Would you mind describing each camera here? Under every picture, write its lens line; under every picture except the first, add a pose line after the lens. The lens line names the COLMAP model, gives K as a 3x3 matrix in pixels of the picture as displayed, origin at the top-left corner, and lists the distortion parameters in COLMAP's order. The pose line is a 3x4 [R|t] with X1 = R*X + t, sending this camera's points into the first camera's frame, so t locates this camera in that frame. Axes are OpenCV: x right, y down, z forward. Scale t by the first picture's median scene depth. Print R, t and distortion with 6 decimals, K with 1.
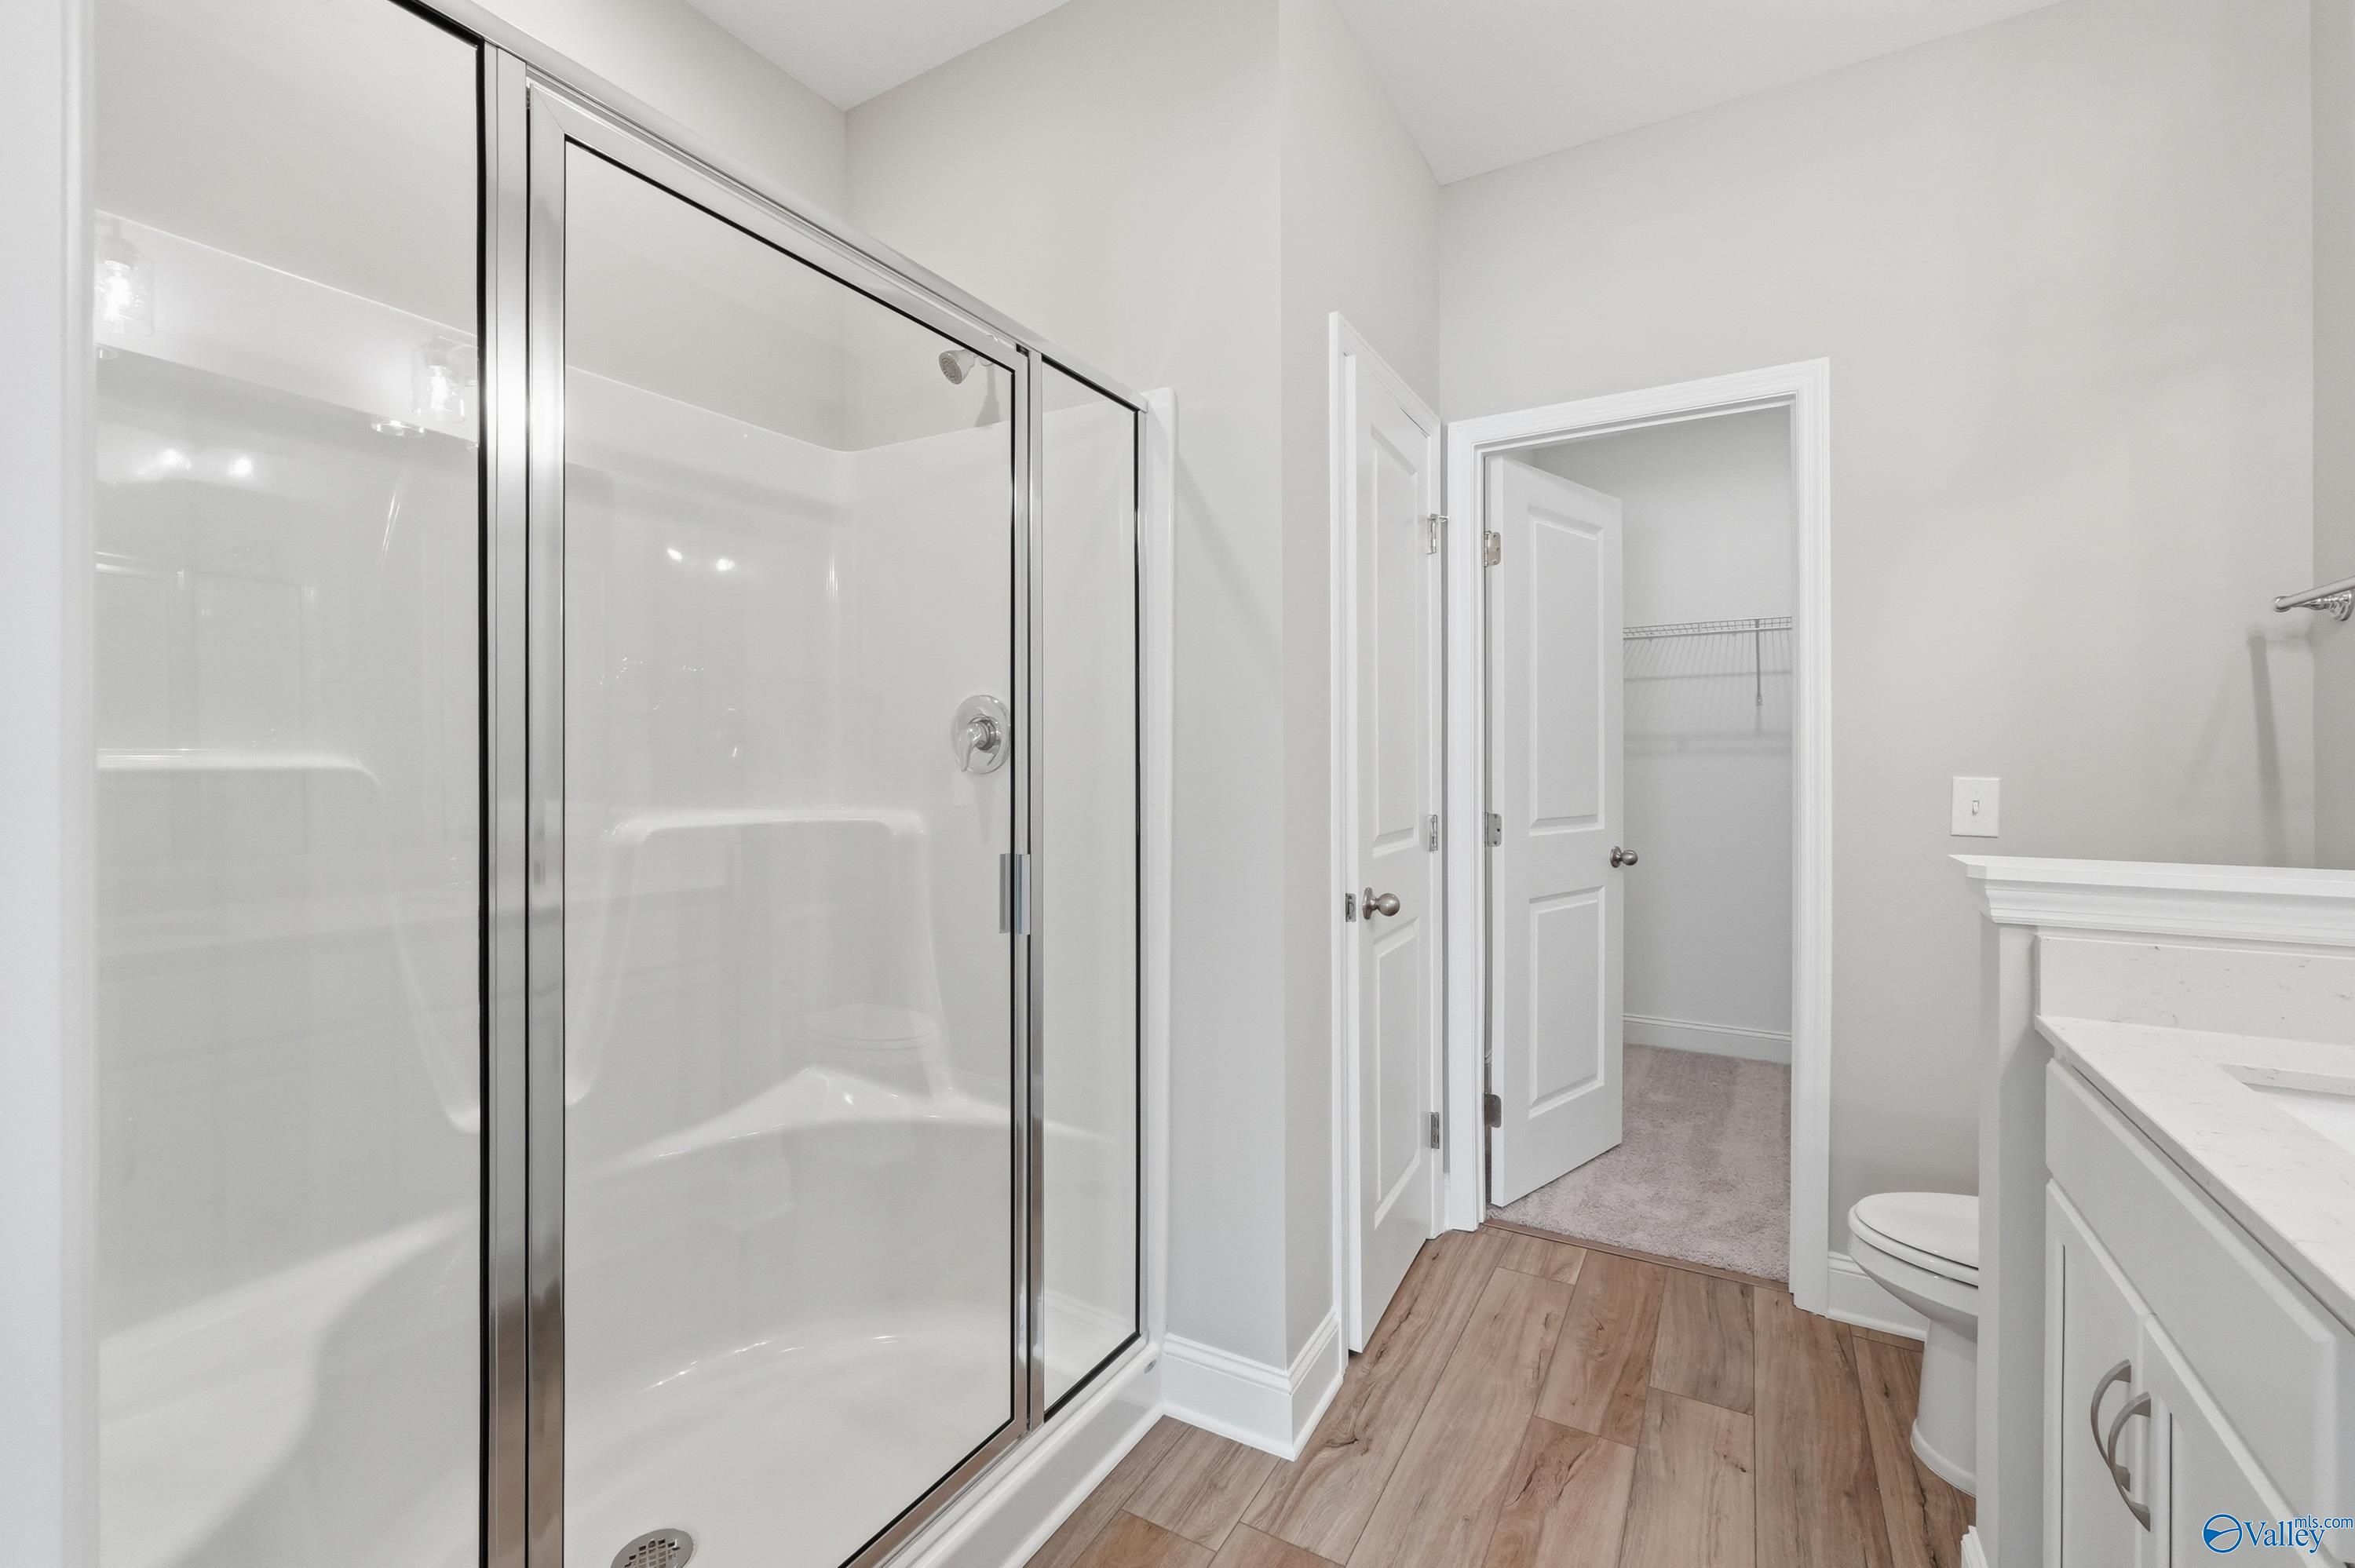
lens RADIAL K [[1014.3, 0, 1188.4], [0, 1014.3, 770.2], [0, 0, 1]] dist [-0.005041, -0.000539]
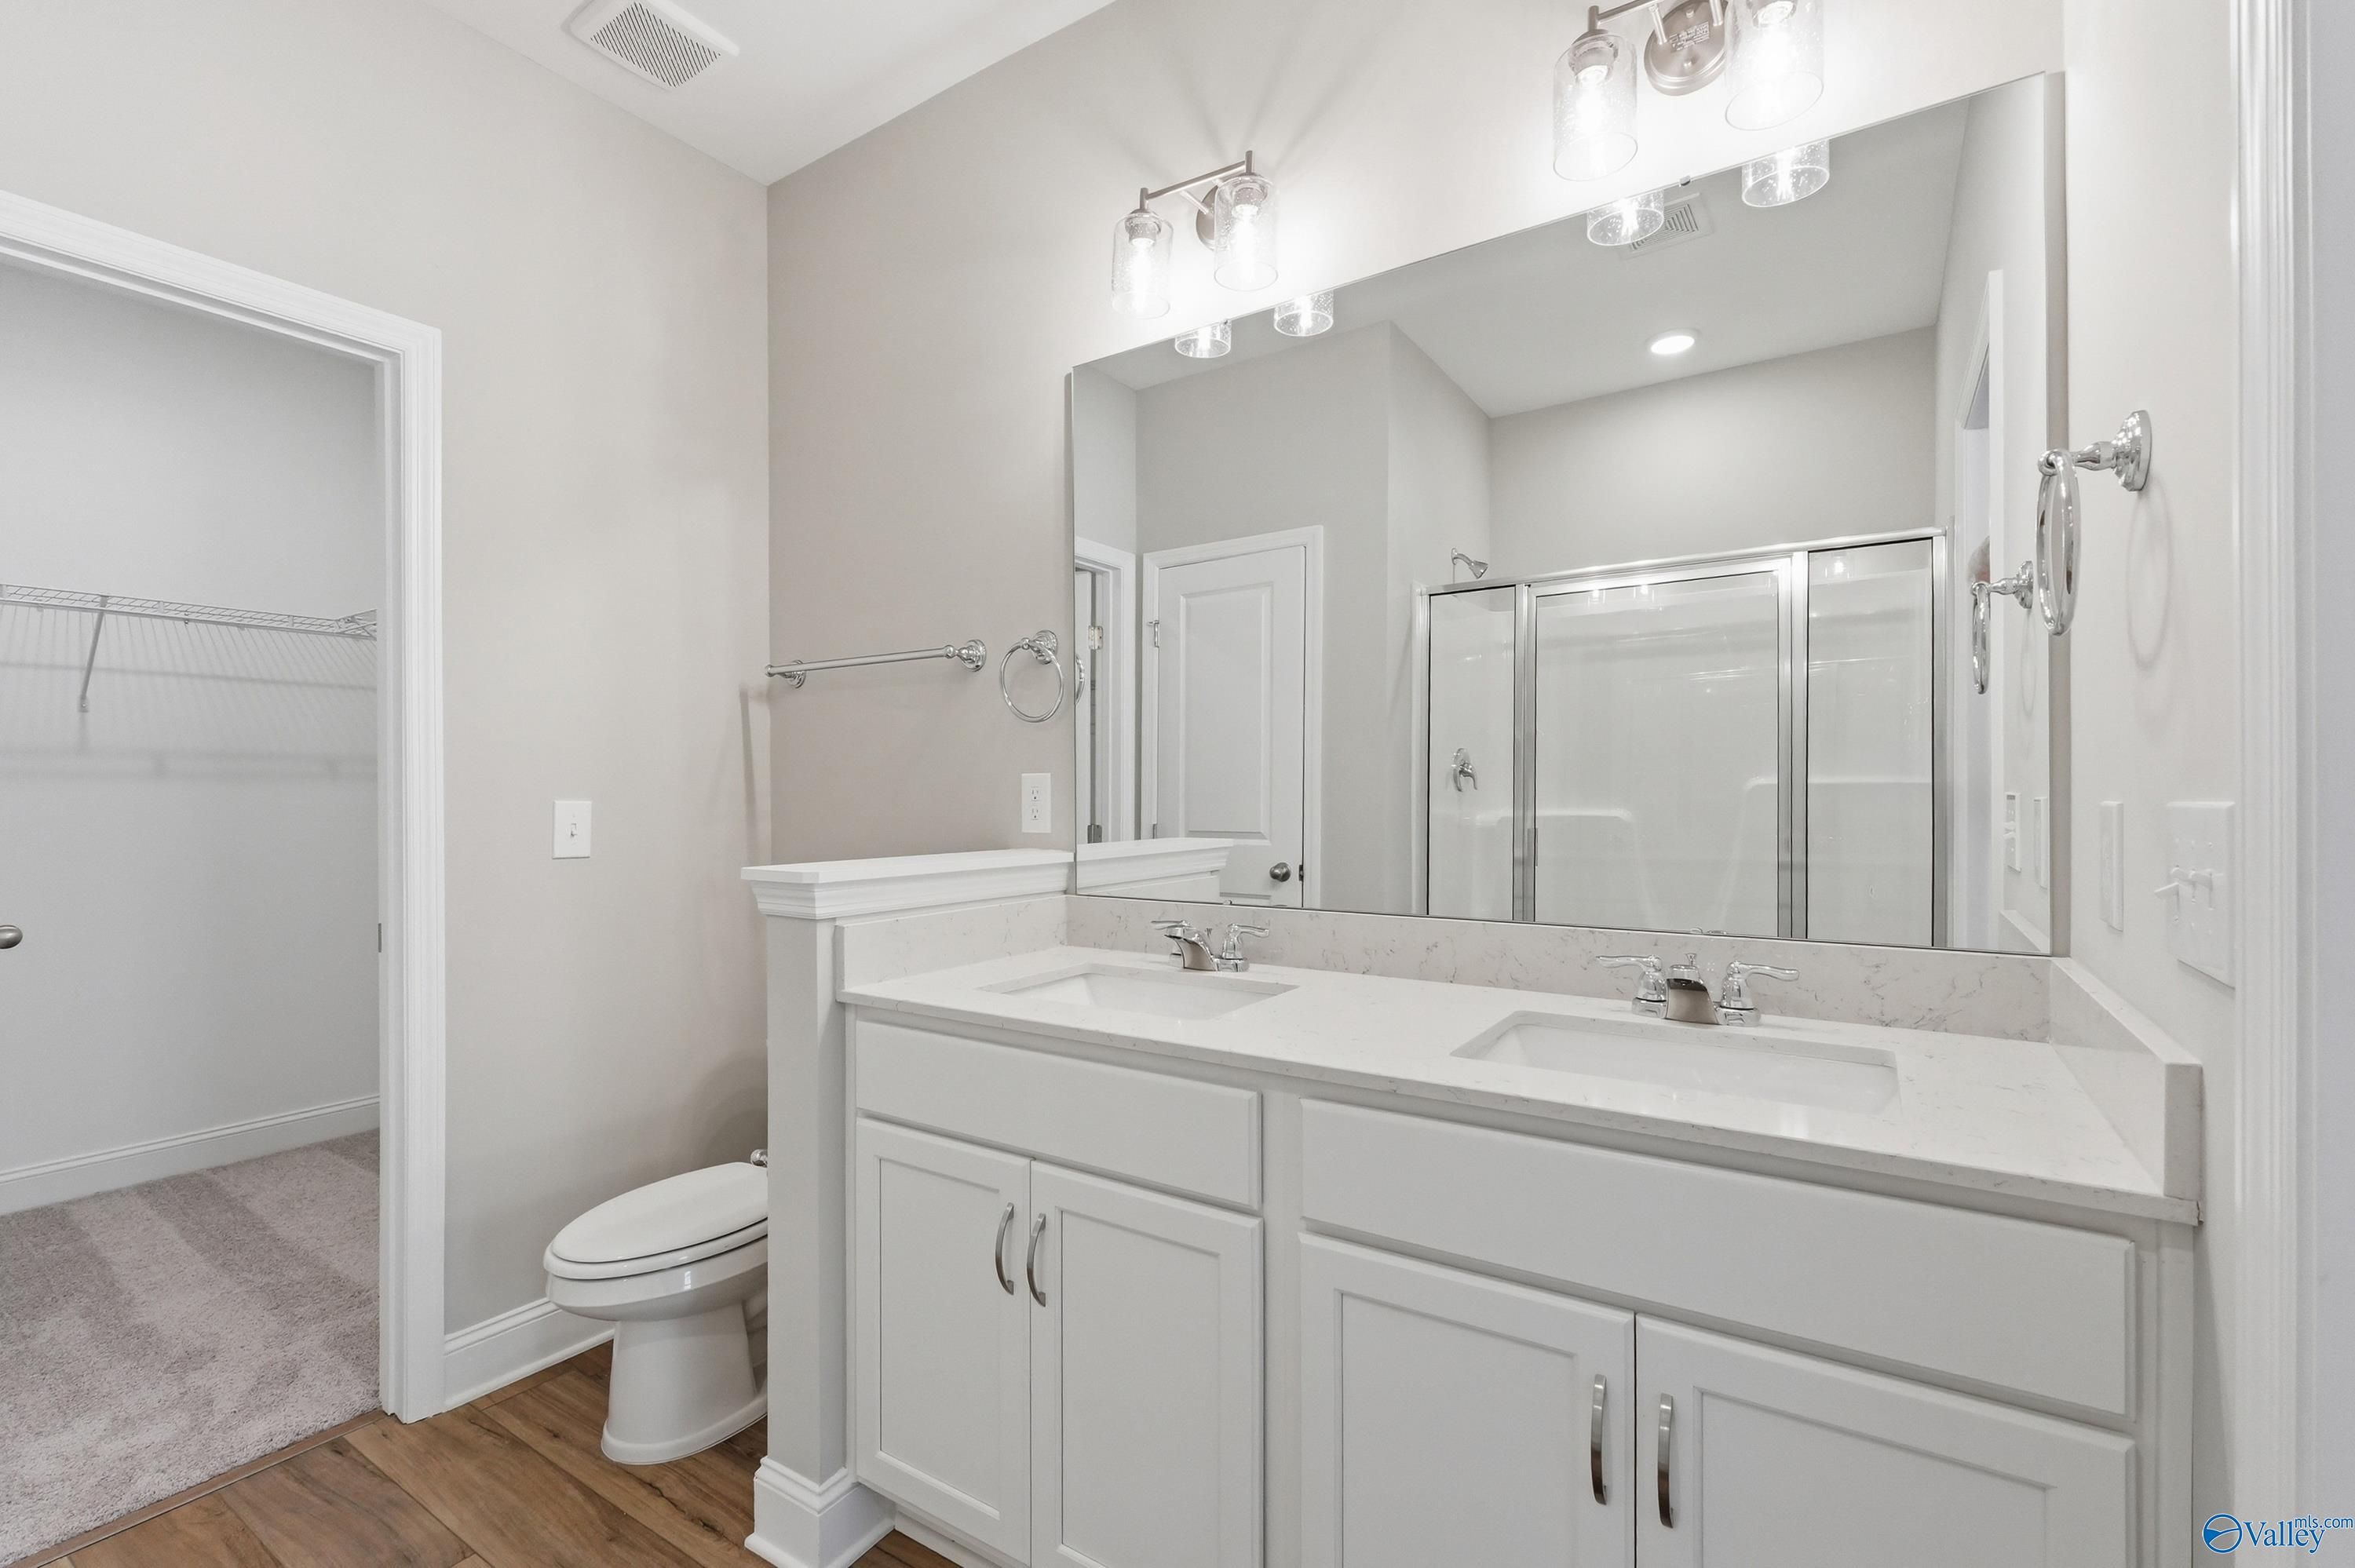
lens RADIAL K [[1014.3, 0, 1180.2], [0, 1014.3, 797.0], [0, 0, 1]] dist [-0.005041, -0.000539]
pose [[0.058196, -0.007716, 0.998275, -0.218599], [0.011694, 0.999907, 0.007047, 0.002813], [-0.998237, 0.011263, 0.058281, 0.307019]]
